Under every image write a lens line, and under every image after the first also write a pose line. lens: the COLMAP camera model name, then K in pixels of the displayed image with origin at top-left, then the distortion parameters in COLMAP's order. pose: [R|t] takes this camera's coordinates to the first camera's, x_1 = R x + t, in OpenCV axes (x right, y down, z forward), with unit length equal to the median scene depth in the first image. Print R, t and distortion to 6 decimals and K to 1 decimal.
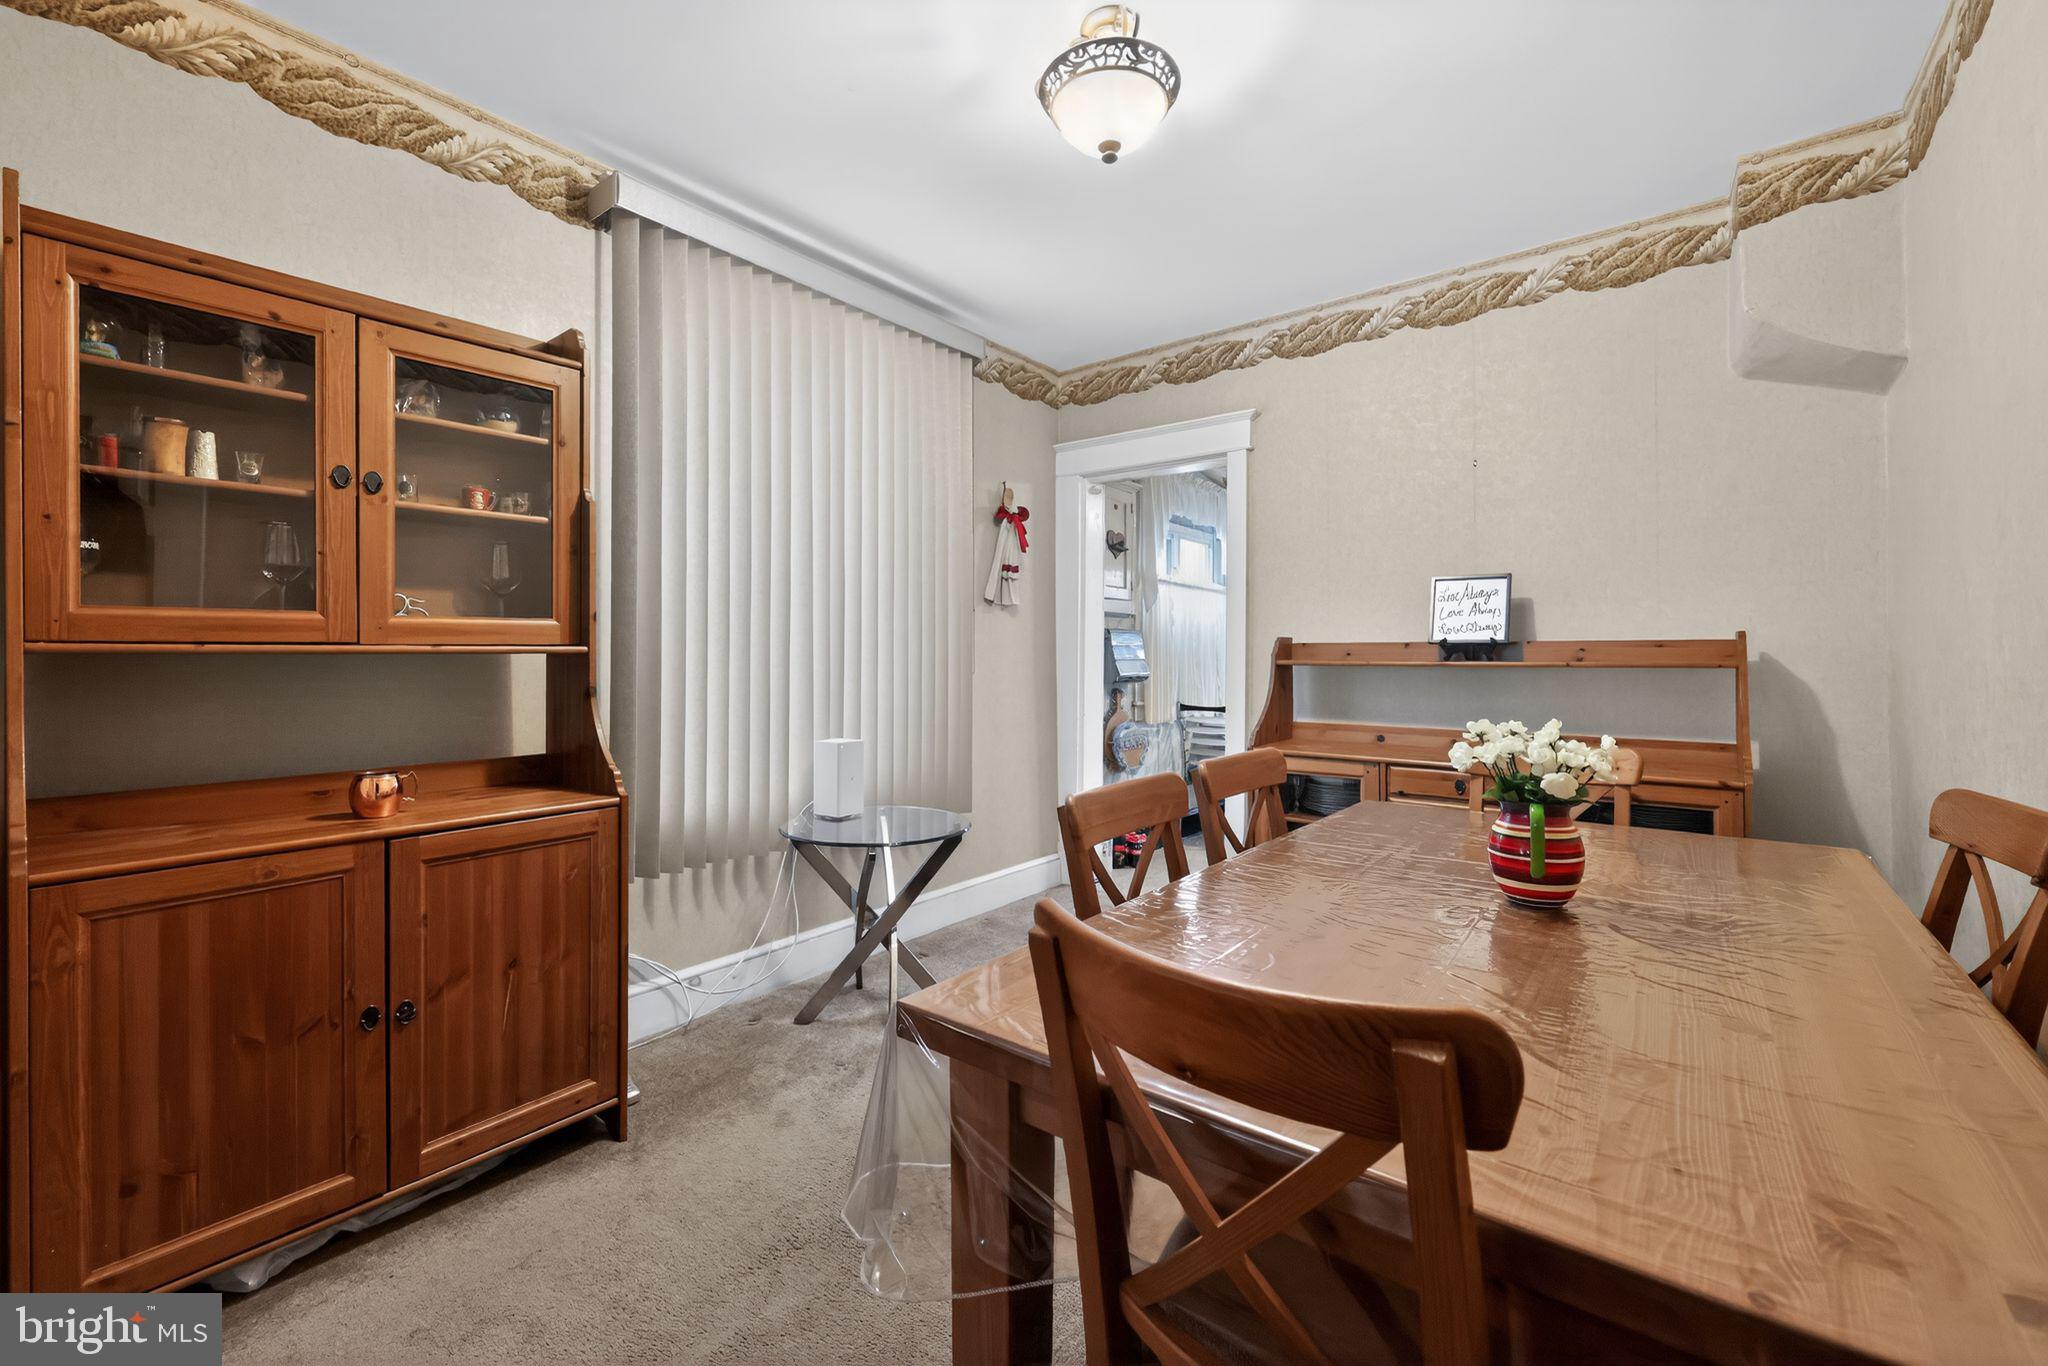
lens RADIAL K [[855.0, 0, 1023.5], [0, 855.0, 653.1], [0, 0, 1]] dist [0.009572, -0.000086]
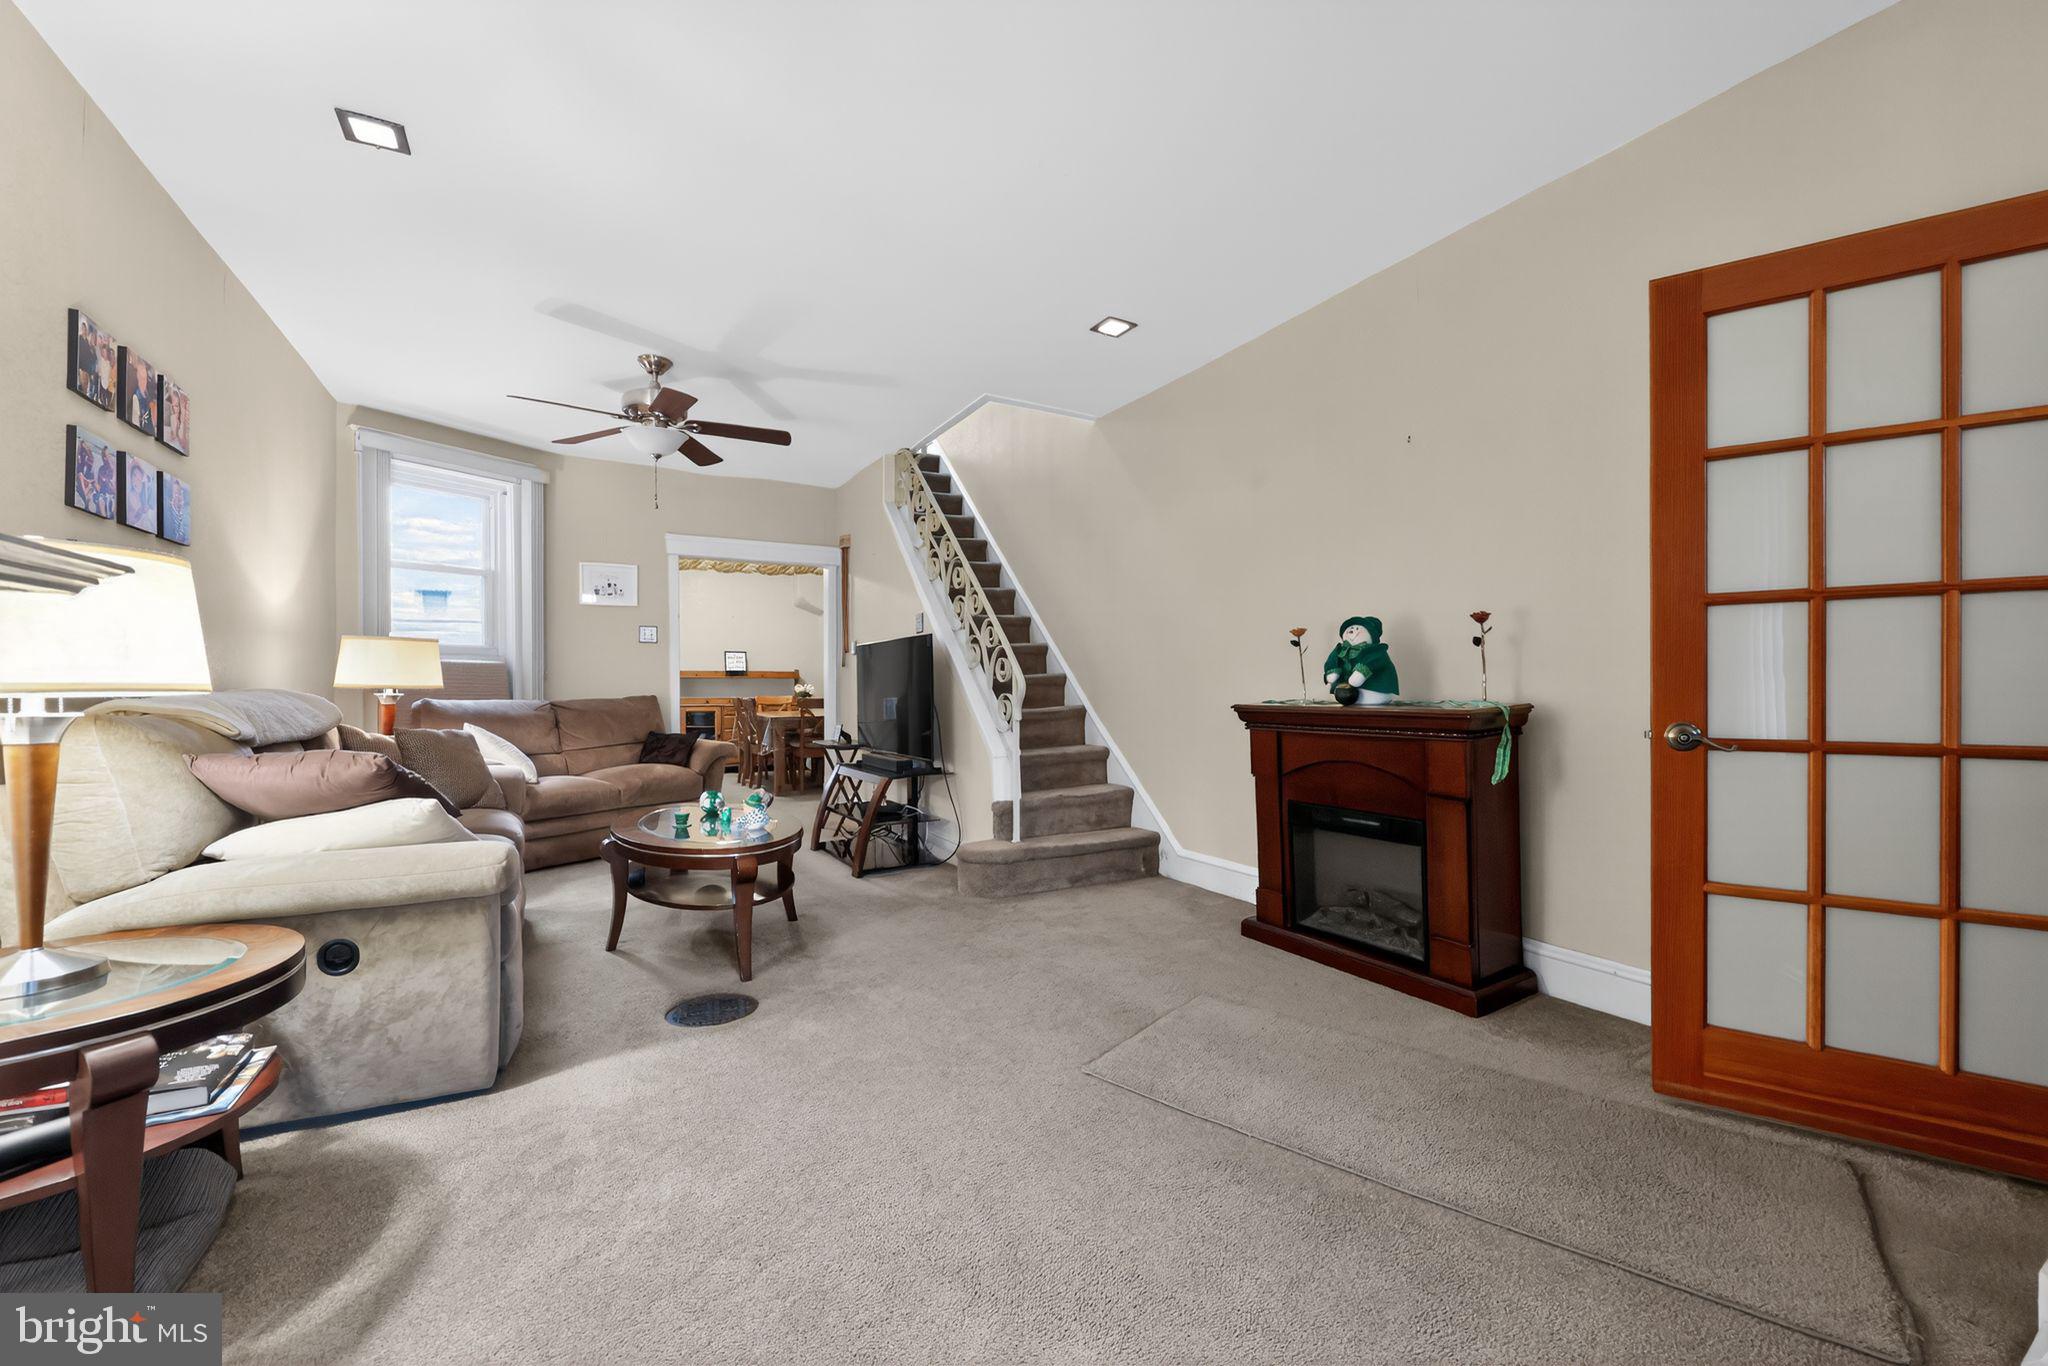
lens RADIAL K [[811.0, 0, 1026.2], [0, 811.0, 684.8], [0, 0, 1]] dist [-0.017453, 0.000156]
pose [[0.371137, -0.002064, 0.928576, -1.999282], [-0.003258, 0.999988, 0.003525, 0.025813], [-0.928572, -0.004334, 0.371126, -1.236498]]
